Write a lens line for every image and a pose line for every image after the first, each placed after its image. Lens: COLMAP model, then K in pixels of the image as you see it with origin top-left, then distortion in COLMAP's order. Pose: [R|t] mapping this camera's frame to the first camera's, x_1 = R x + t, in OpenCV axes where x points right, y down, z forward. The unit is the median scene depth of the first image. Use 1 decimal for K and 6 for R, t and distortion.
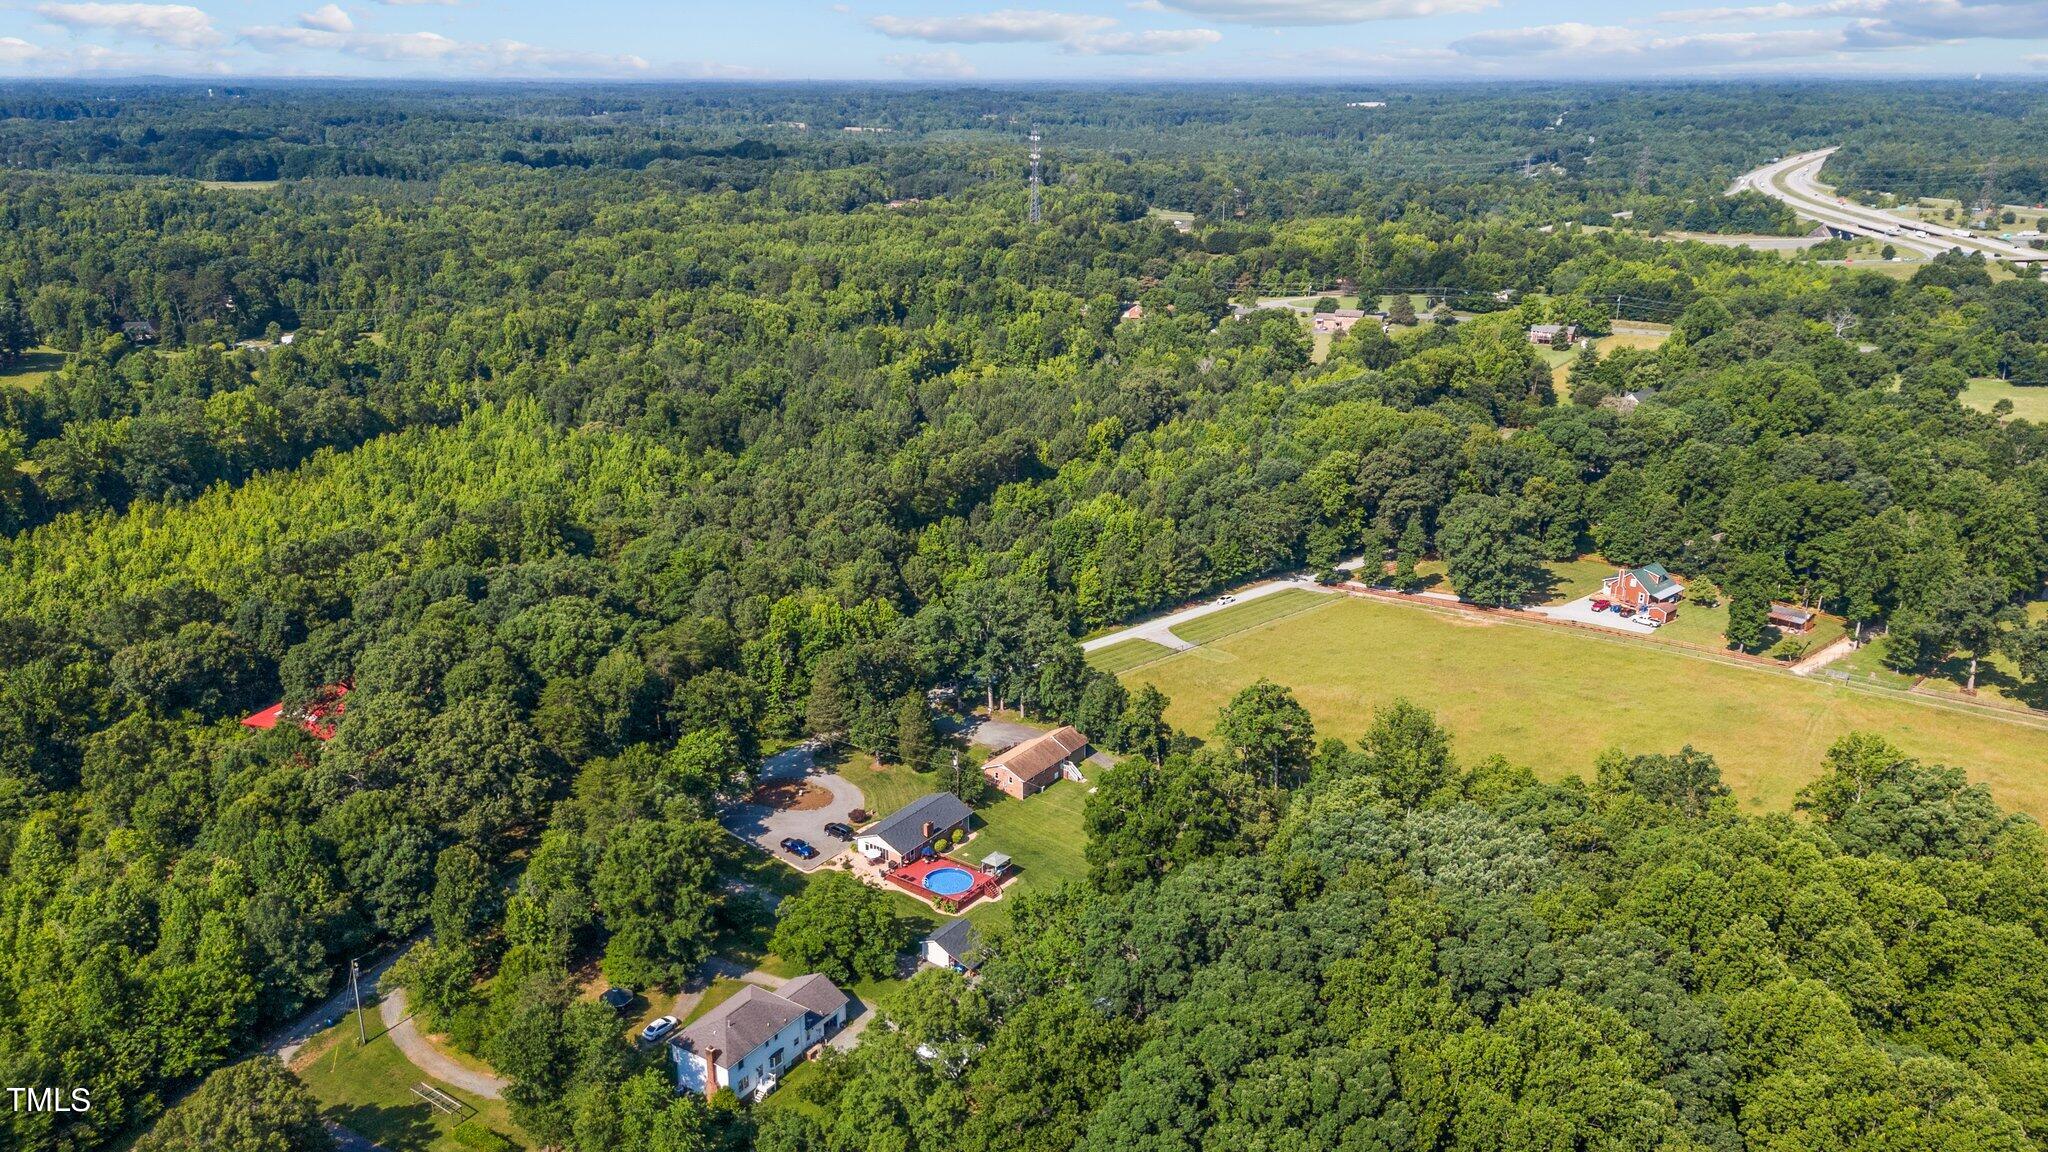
lens RADIAL K [[1502.3, 0, 1024.0], [0, 1502.3, 576.0], [0, 0, 1]] dist [0.064528, -0.069324]
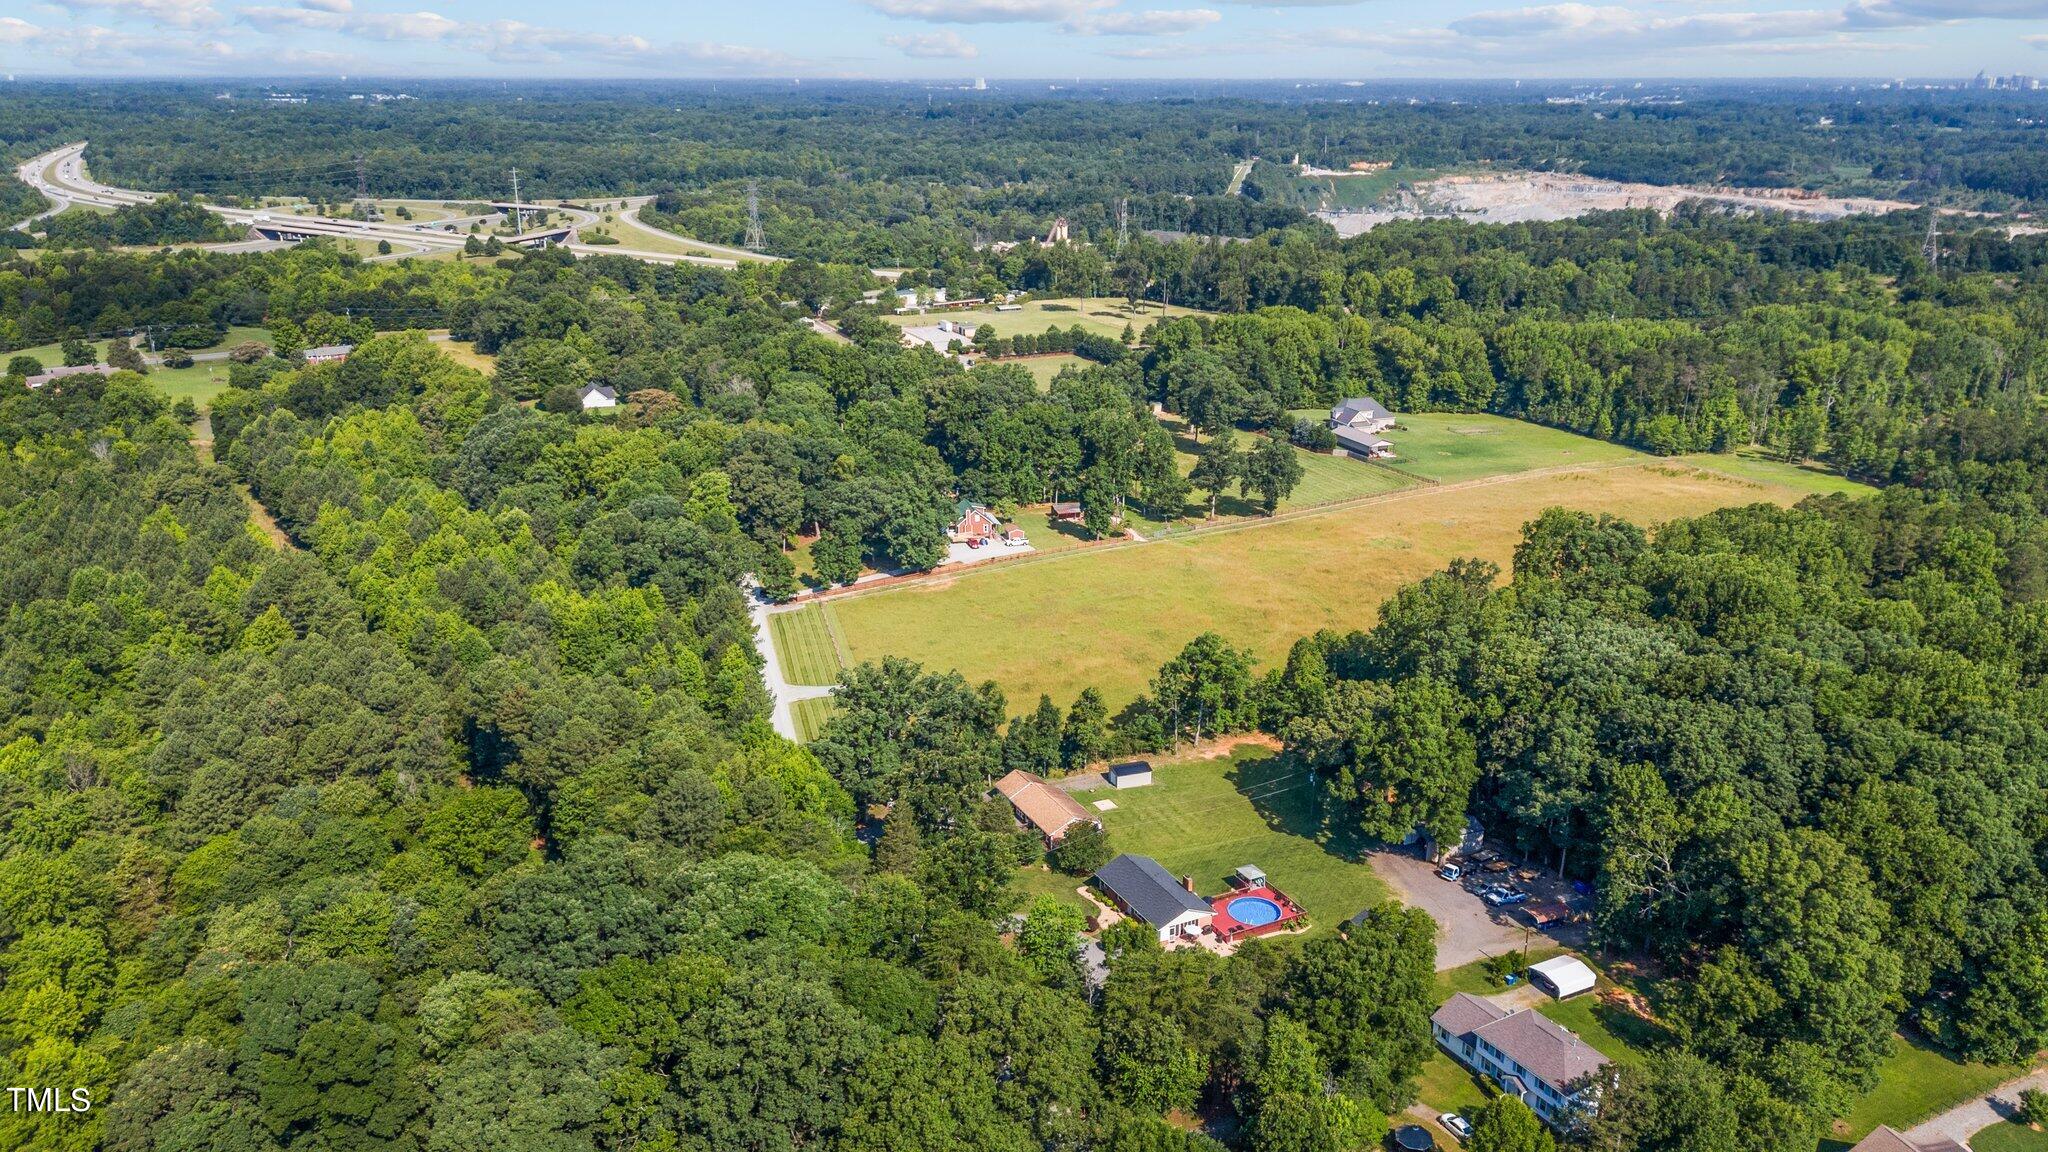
lens RADIAL K [[1509.1, 0, 1009.8], [0, 1509.1, 576.0], [0, 0, 1]] dist [0.086941, -0.112824]
pose [[0.439055, -0.277977, 0.854377, -0.403121], [0.280151, 0.945881, 0.163782, -0.092934], [-0.853666, 0.167445, 0.493169, 0.278990]]
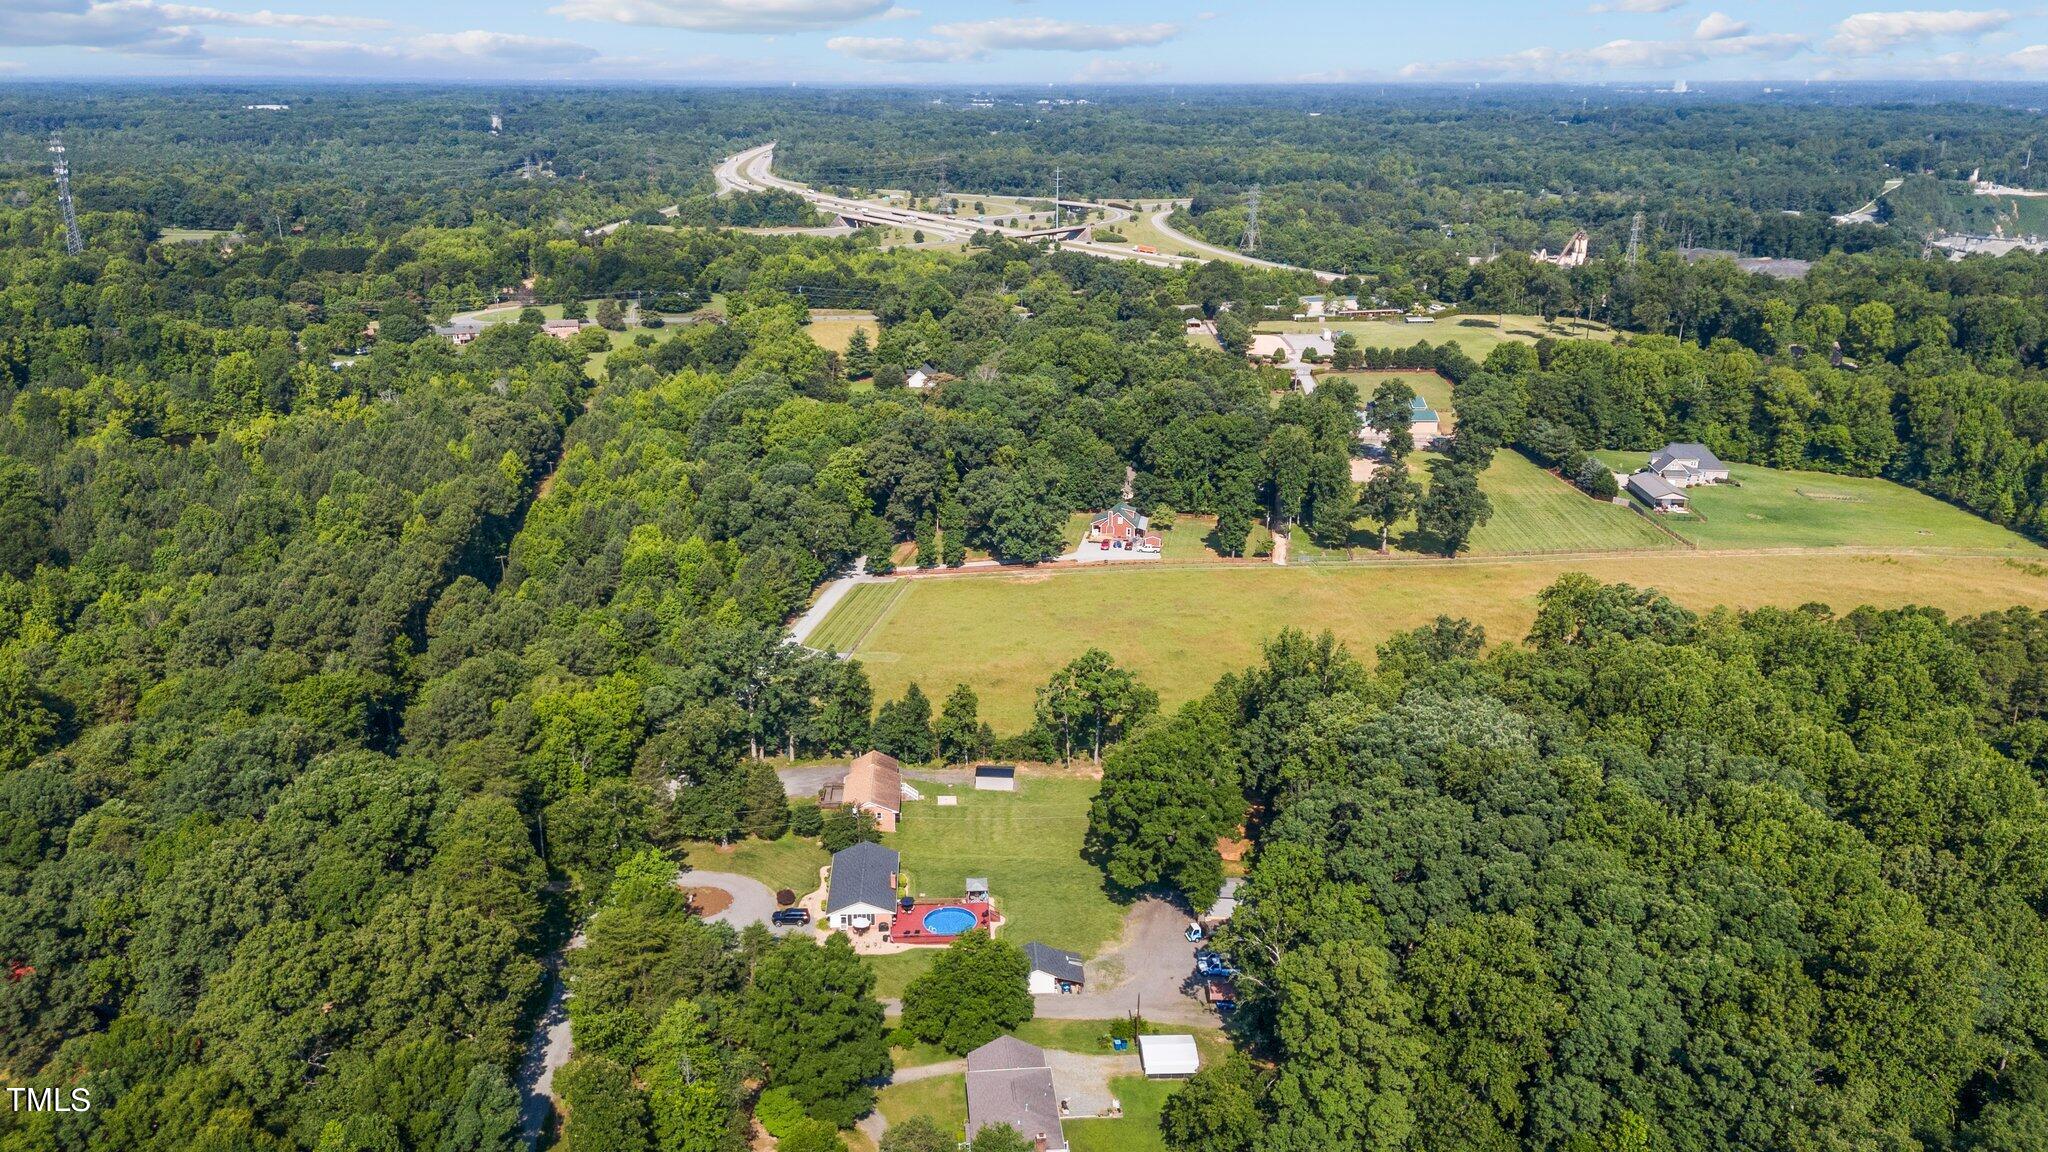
lens RADIAL K [[1502.3, 0, 1024.0], [0, 1502.3, 576.0], [0, 0, 1]] dist [0.064528, -0.069324]
pose [[0.772057, -0.194293, 0.605126, -0.247287], [0.195430, 0.978571, 0.064857, -0.029260], [-0.604760, 0.068187, 0.793483, 0.087095]]
